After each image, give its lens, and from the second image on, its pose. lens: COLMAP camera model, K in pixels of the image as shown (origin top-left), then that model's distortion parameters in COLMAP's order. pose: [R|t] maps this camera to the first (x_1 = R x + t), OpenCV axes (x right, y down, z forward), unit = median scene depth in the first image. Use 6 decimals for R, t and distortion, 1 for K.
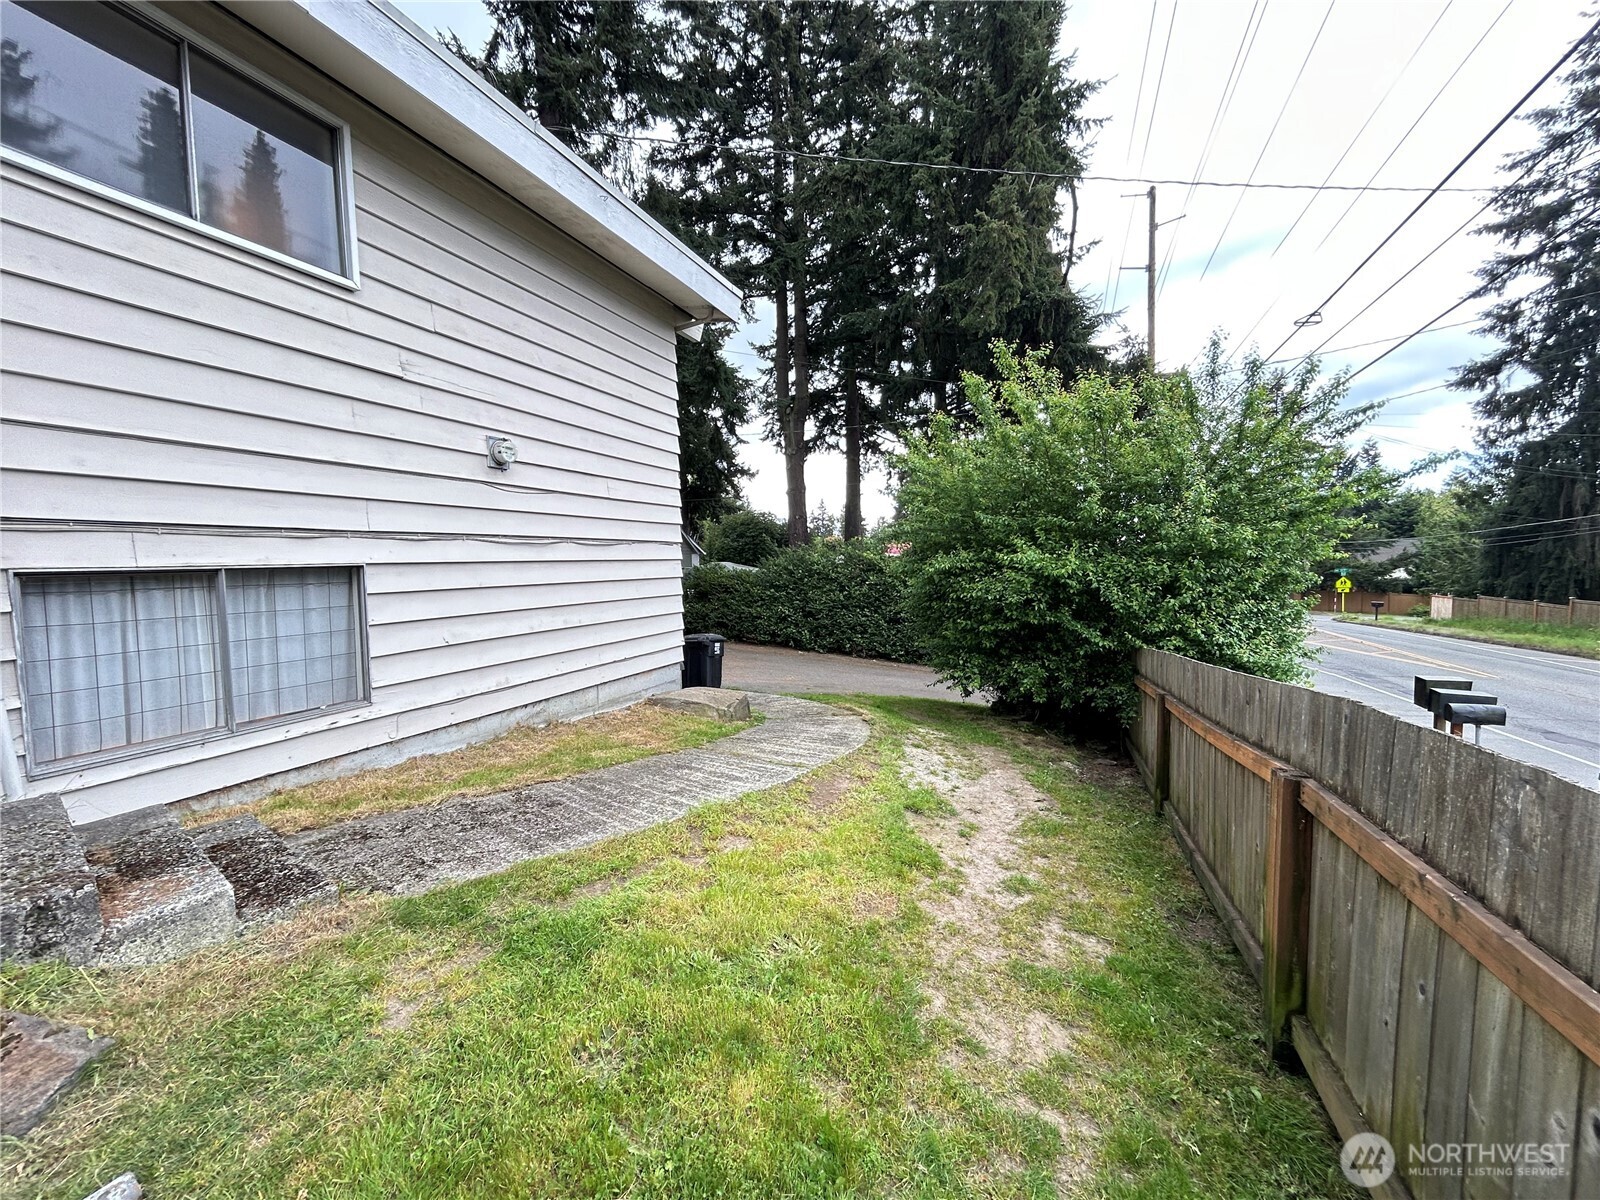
lens RADIAL K [[651.5, 0, 799.2], [0, 651.5, 602.4], [0, 0, 1]] dist [0.002686, -0.001868]
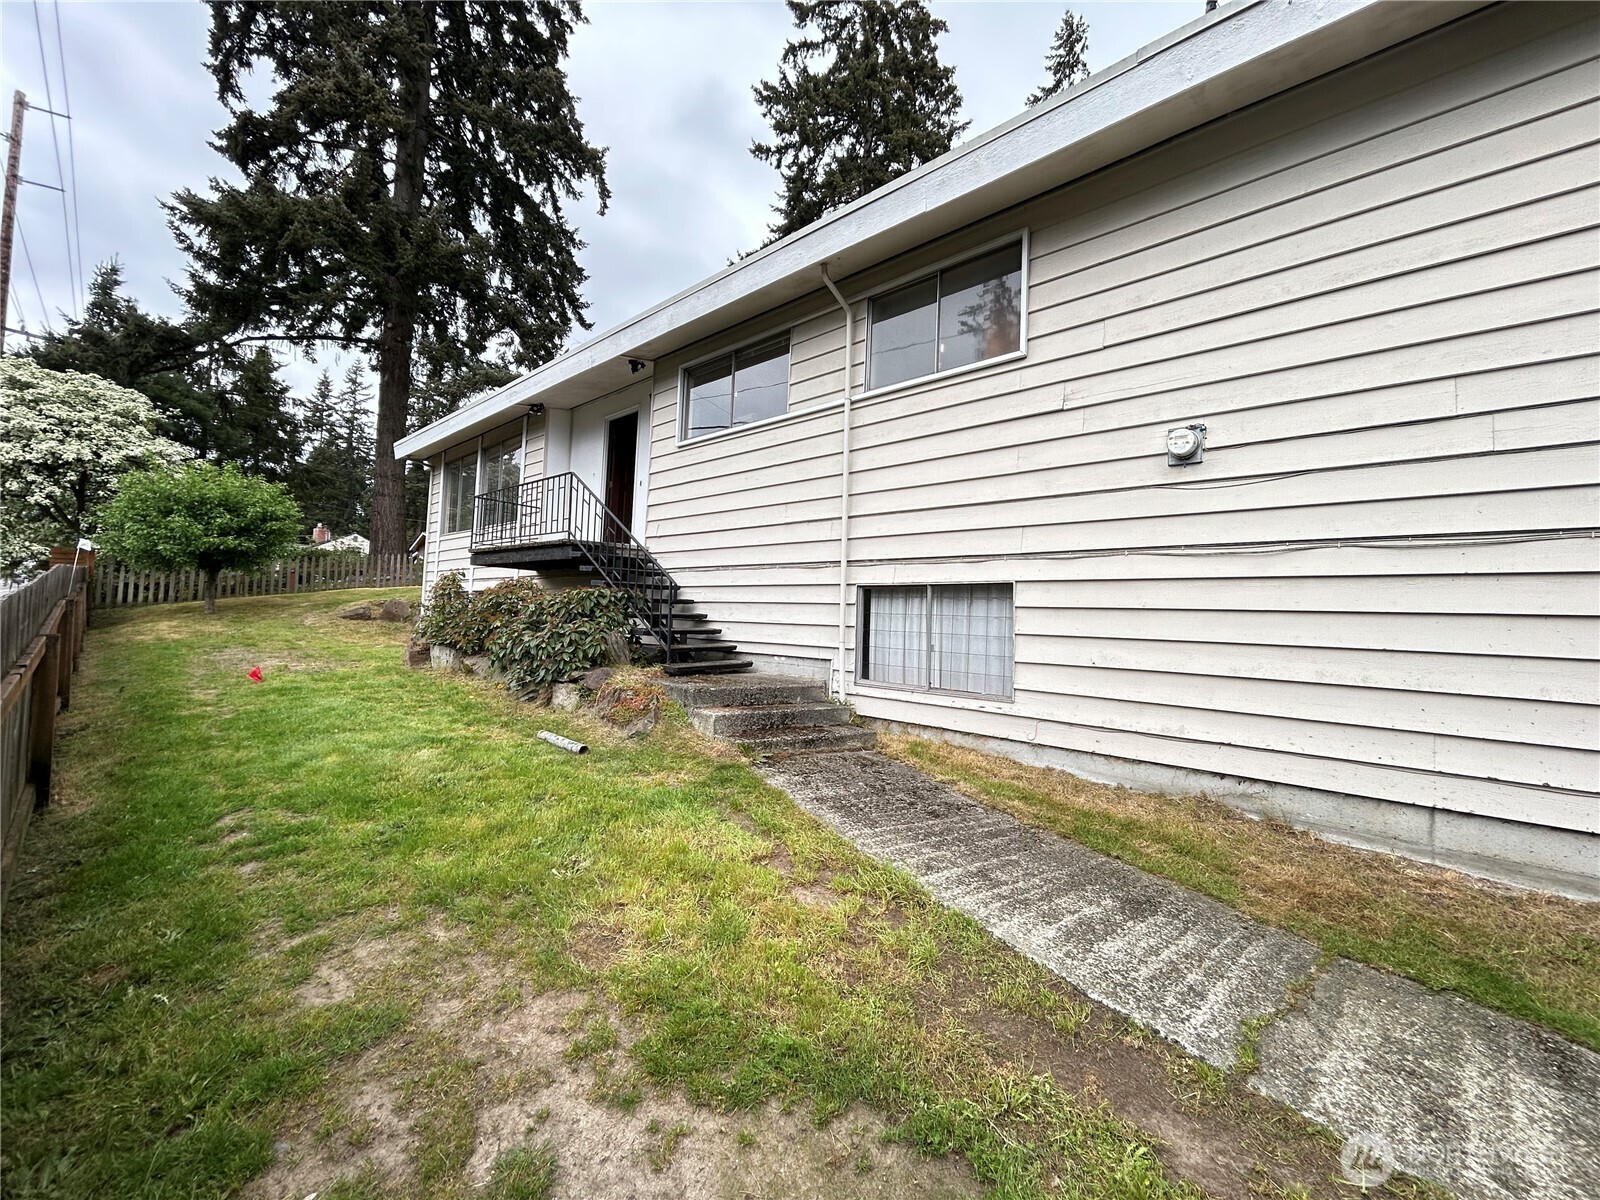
lens RADIAL K [[651.5, 0, 800.7], [0, 651.5, 600.6], [0, 0, 1]] dist [0.002686, -0.001868]
pose [[-0.361036, -0.027220, -0.932154, 0.569856], [-0.094310, 0.995515, 0.007458, 0.003515], [0.927771, 0.090604, -0.361984, 1.062847]]
